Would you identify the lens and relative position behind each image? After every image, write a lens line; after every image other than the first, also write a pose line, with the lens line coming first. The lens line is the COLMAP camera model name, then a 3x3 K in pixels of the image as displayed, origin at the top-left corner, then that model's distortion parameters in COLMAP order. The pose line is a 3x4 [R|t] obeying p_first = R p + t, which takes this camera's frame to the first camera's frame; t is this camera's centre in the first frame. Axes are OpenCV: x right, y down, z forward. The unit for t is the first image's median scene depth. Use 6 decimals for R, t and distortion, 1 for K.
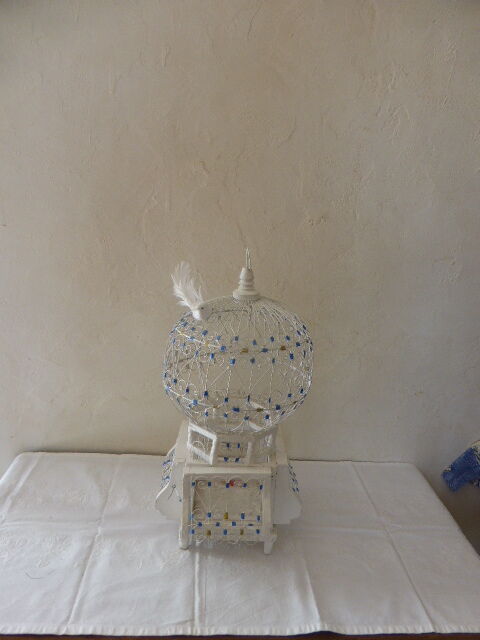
lens RADIAL K [[479.0, 0, 245.4], [0, 479.0, 336.4], [0, 0, 1]] dist [0.010469, 0.003820]
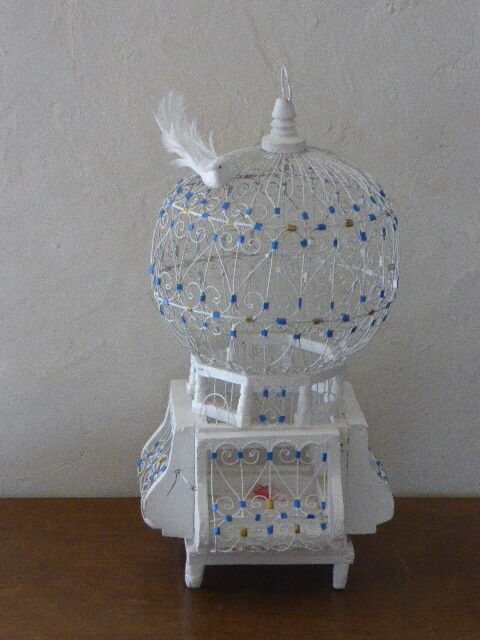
lens RADIAL K [[2016.6, 0, 244.1], [0, 2016.6, 321.2], [0, 0, 1]] dist [0.729995, 0.000000]
pose [[0.998132, -0.048325, 0.037372, -0.155524], [0.048765, 0.998750, -0.010949, 0.163171], [-0.036796, 0.012751, 0.999241, -1.558921]]
